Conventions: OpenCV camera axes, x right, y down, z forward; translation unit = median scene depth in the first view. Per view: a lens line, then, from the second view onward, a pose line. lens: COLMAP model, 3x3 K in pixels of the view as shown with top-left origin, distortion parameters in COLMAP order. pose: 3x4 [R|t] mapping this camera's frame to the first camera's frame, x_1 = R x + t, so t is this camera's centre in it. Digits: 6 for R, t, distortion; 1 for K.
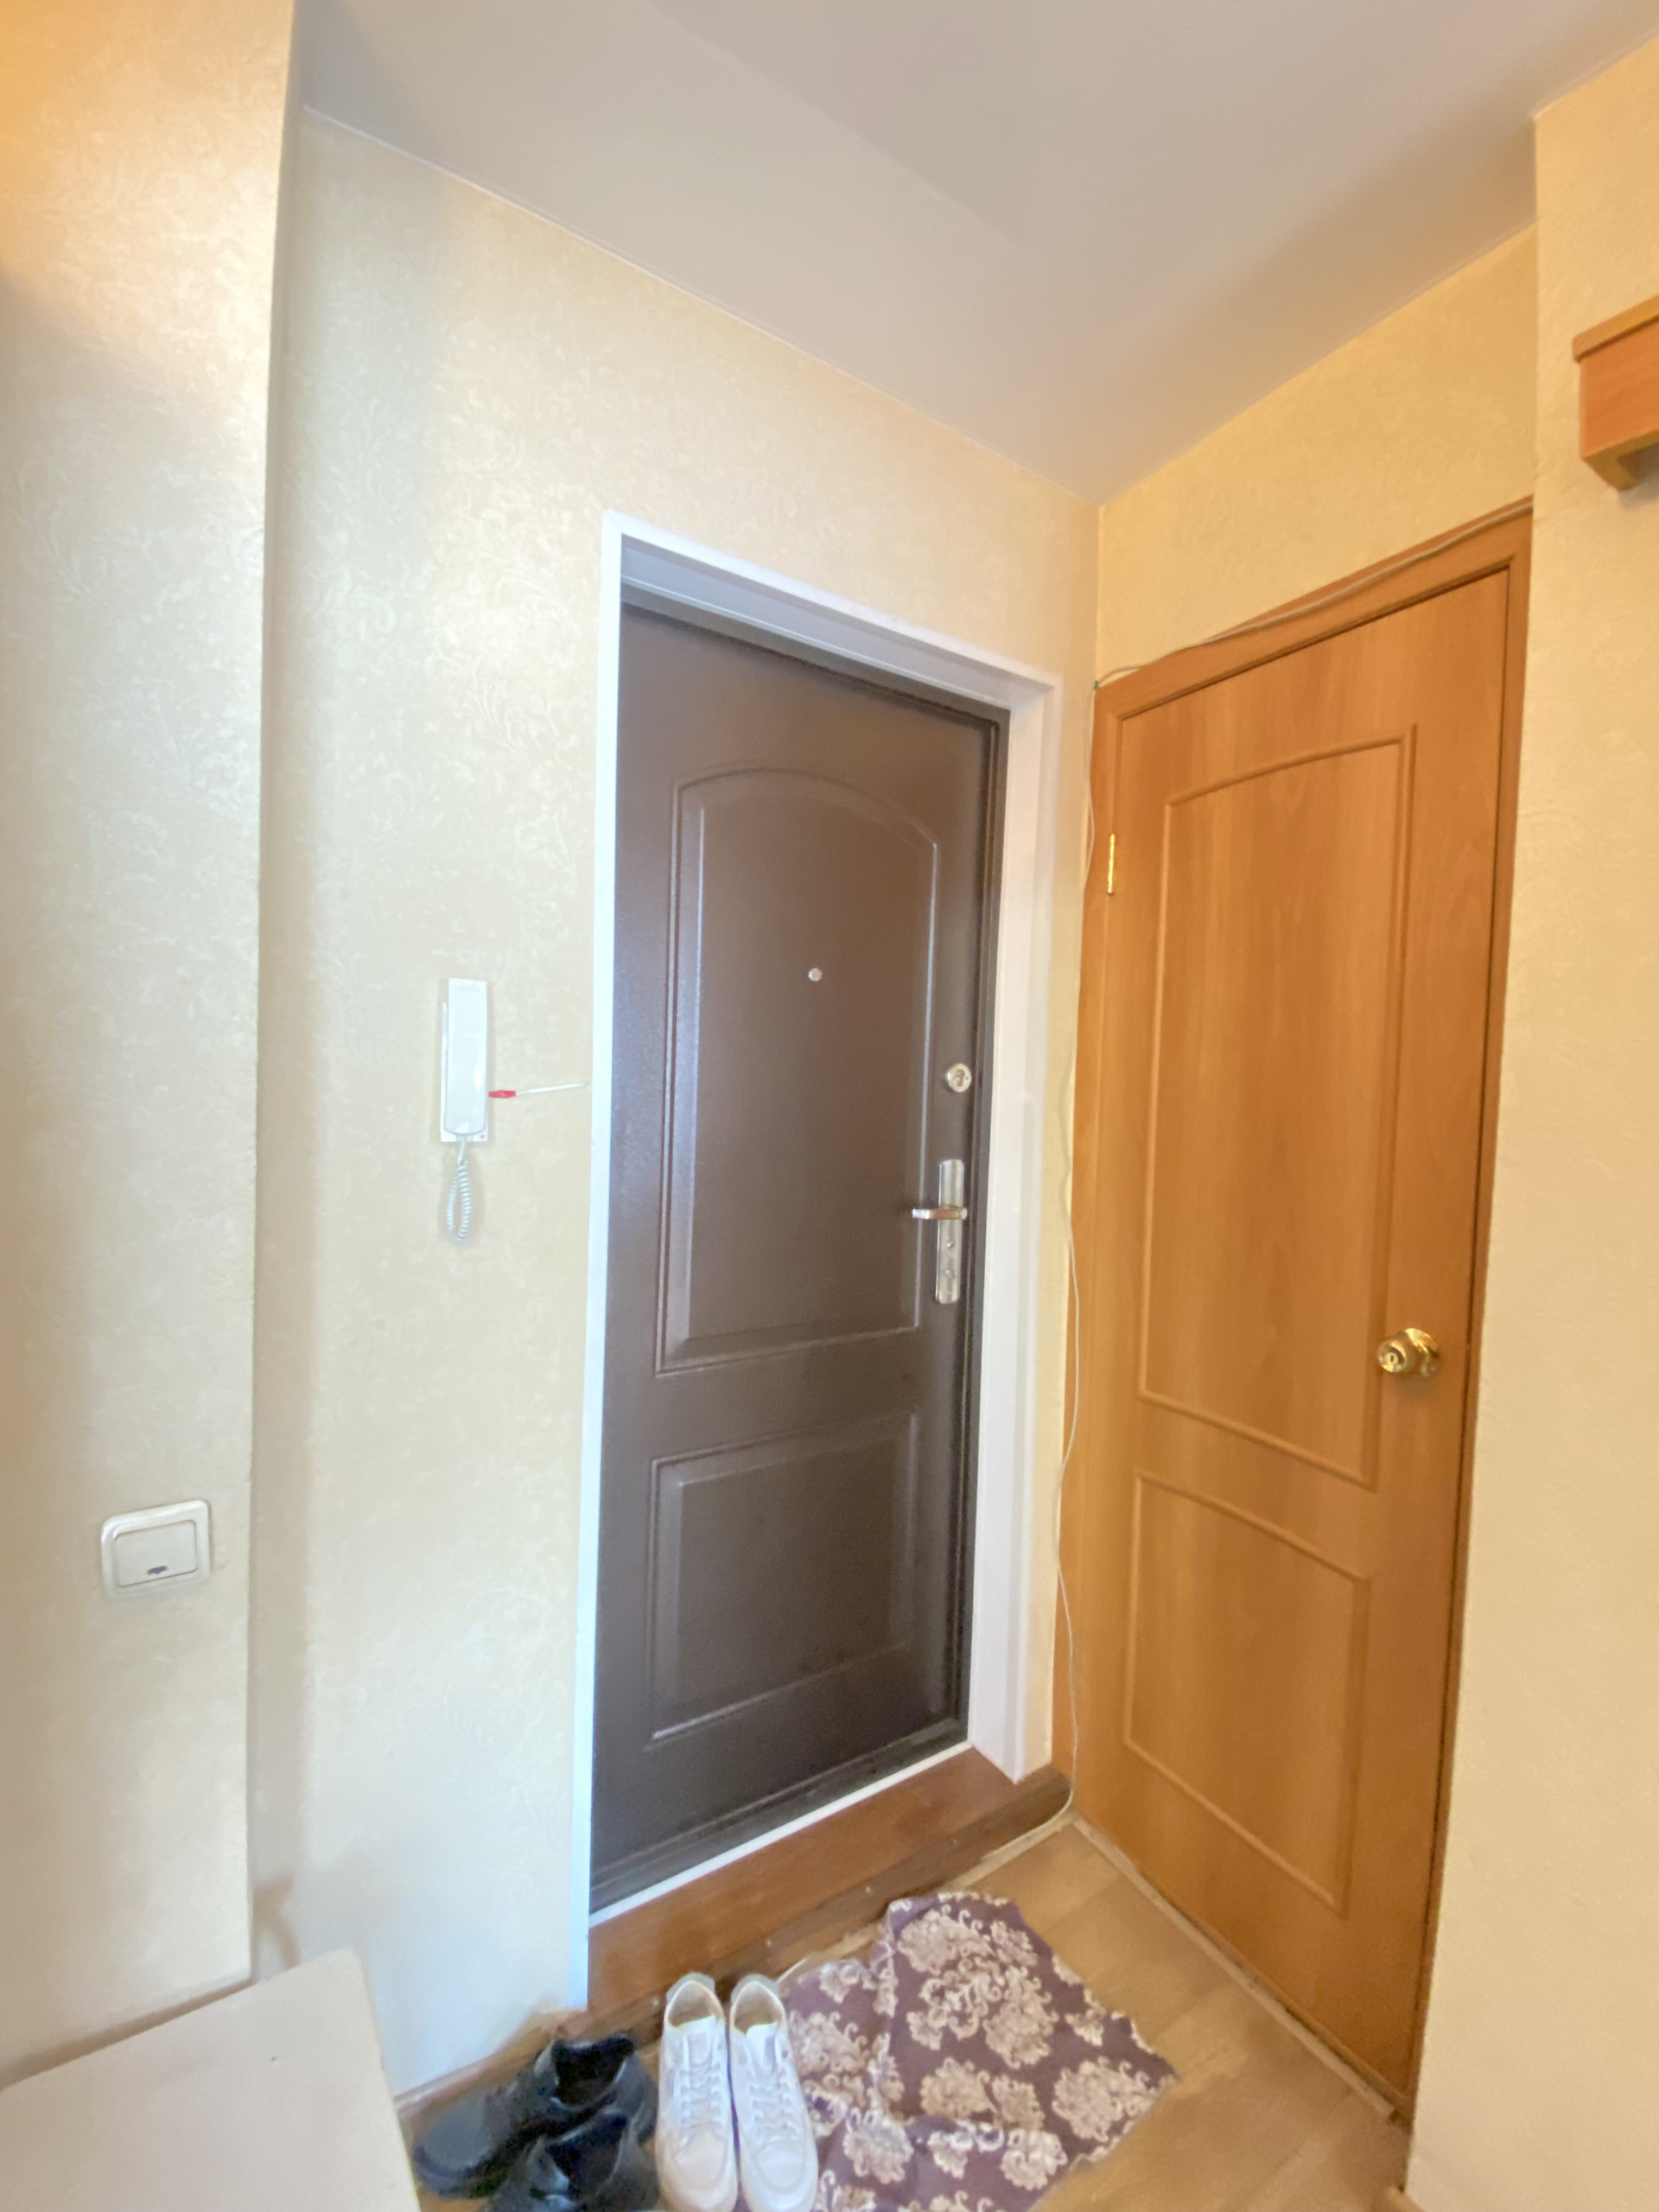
lens RADIAL K [[886.0, 0, 820.0], [0, 886.0, 1101.4], [0, 0, 1]] dist [0.002792, -0.014404]
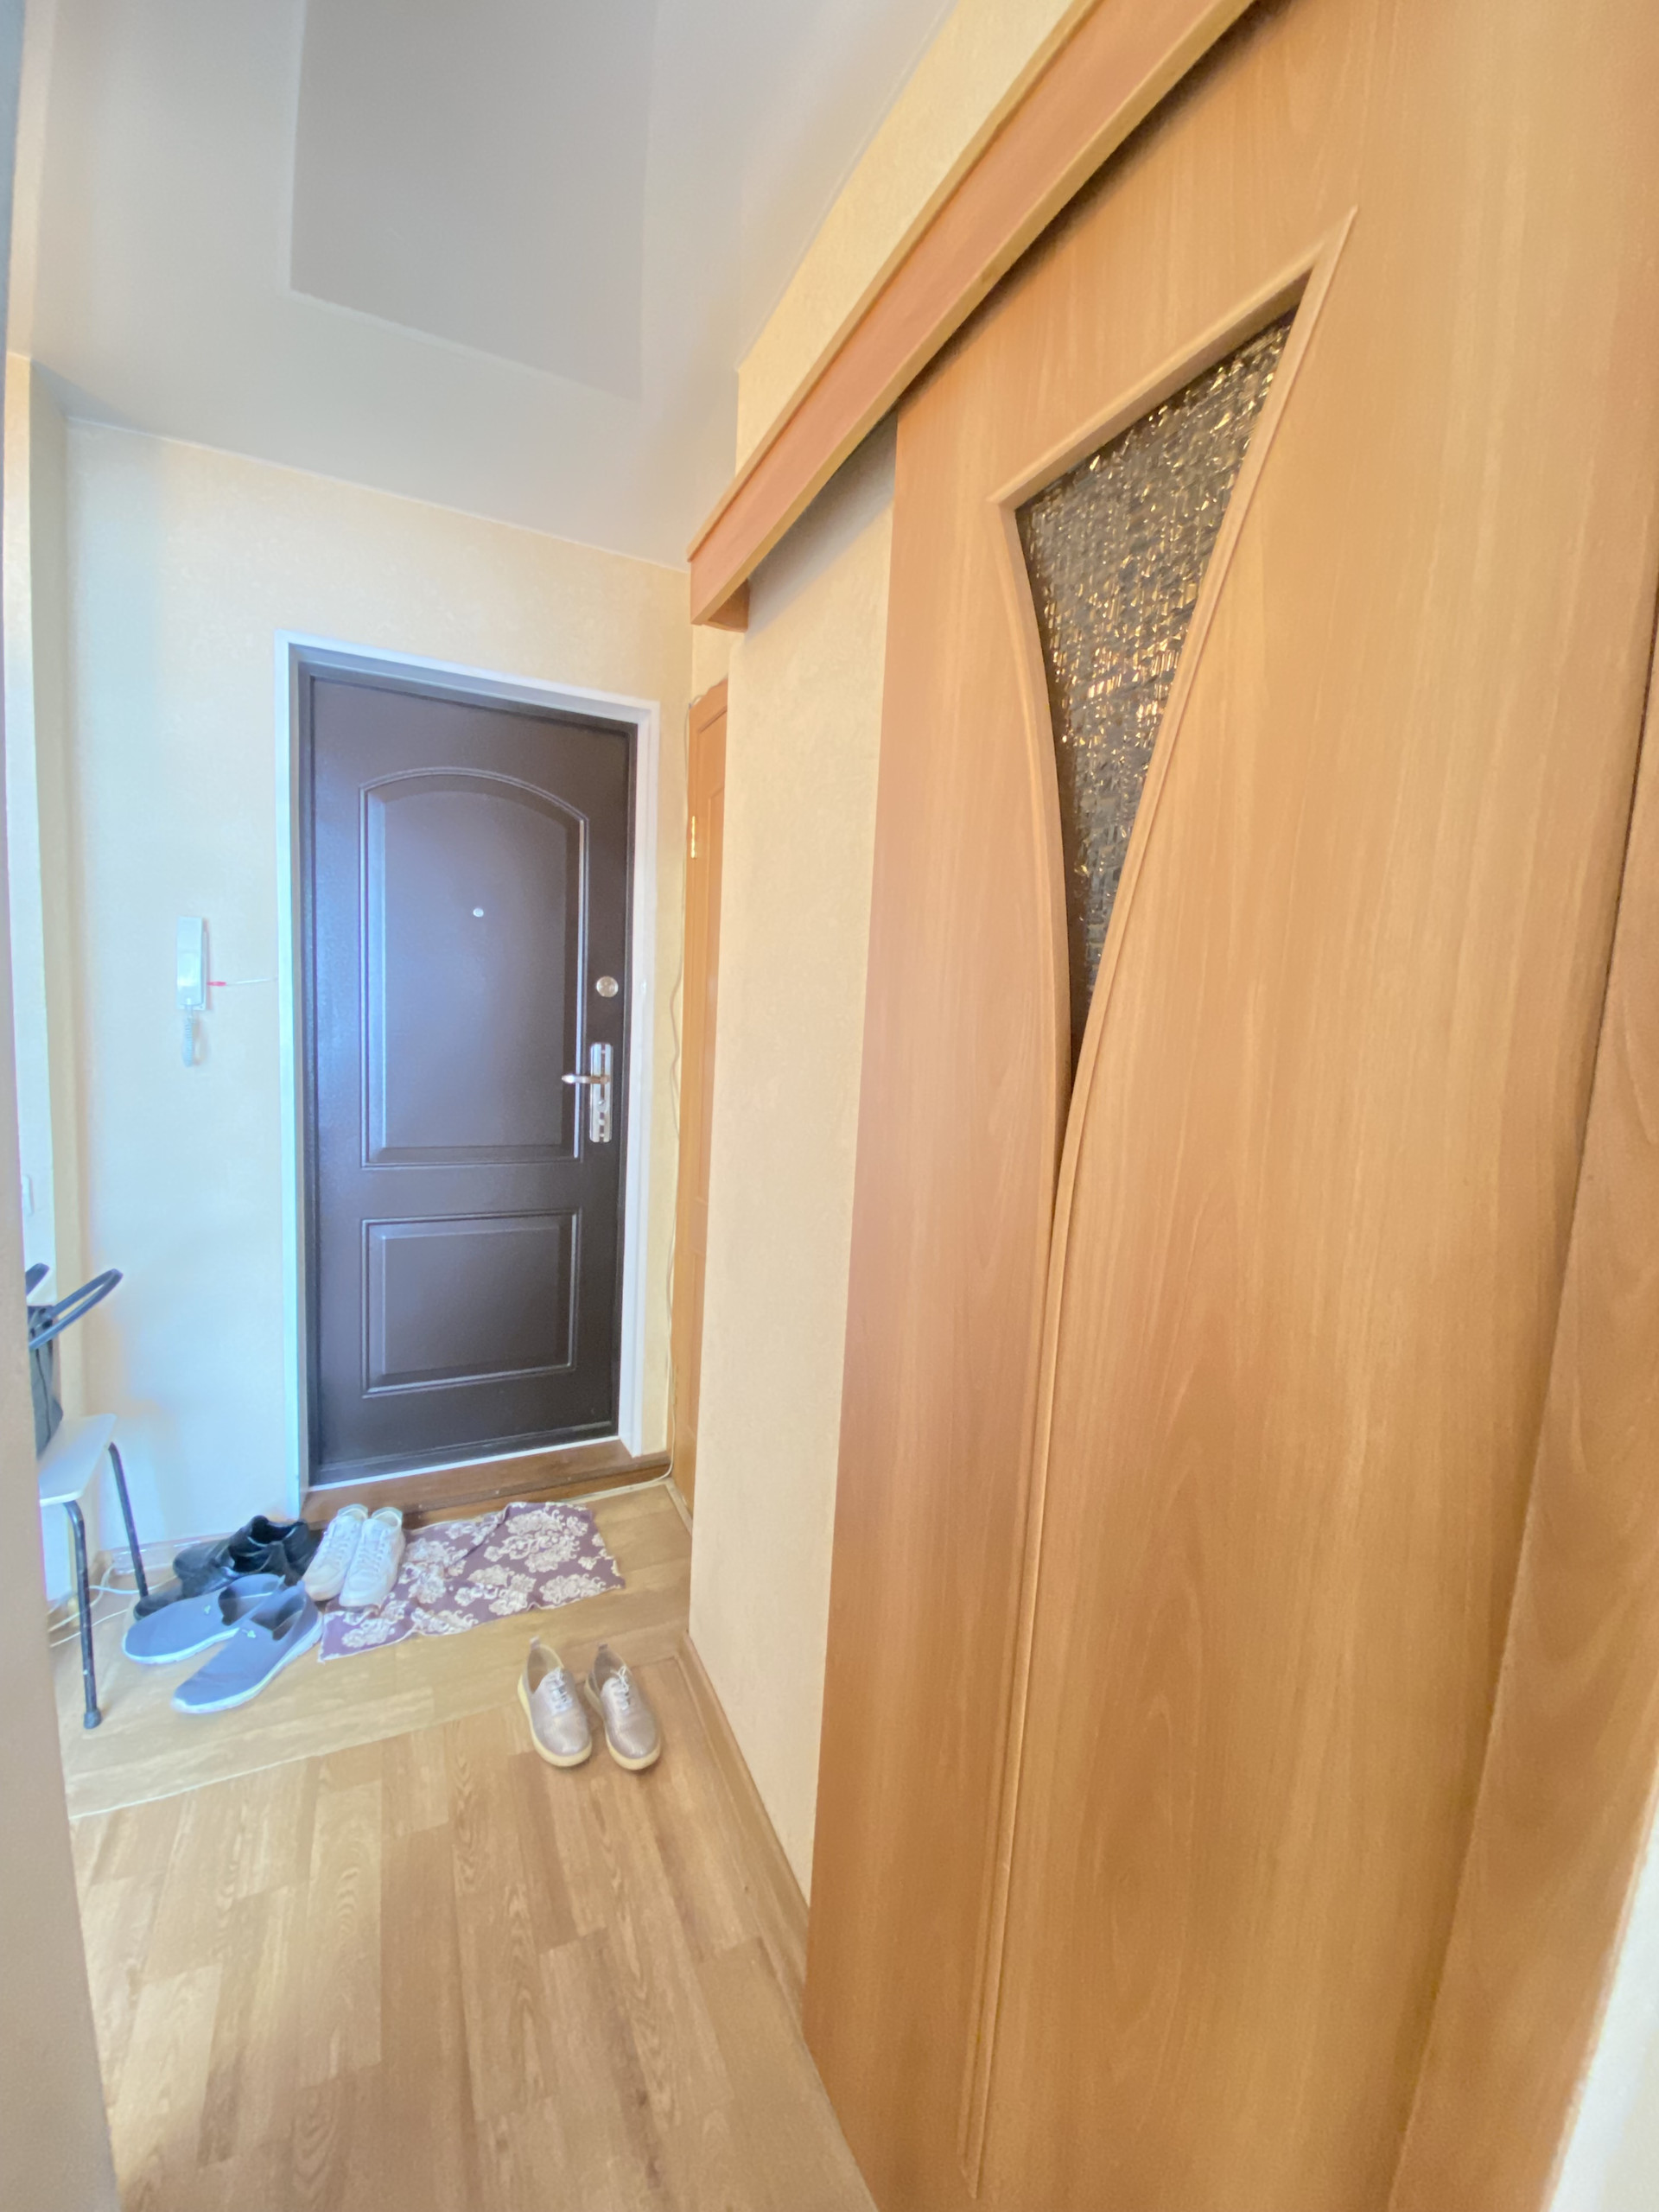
lens RADIAL K [[864.7, 0, 829.5], [0, 864.7, 1106.0], [0, 0, 1]] dist [-0.015570, -0.013052]
pose [[0.996755, 0.033486, -0.073204, 0.683539], [-0.026915, 0.995670, 0.088972, 0.034716], [0.075866, -0.086713, 0.993340, -0.409948]]
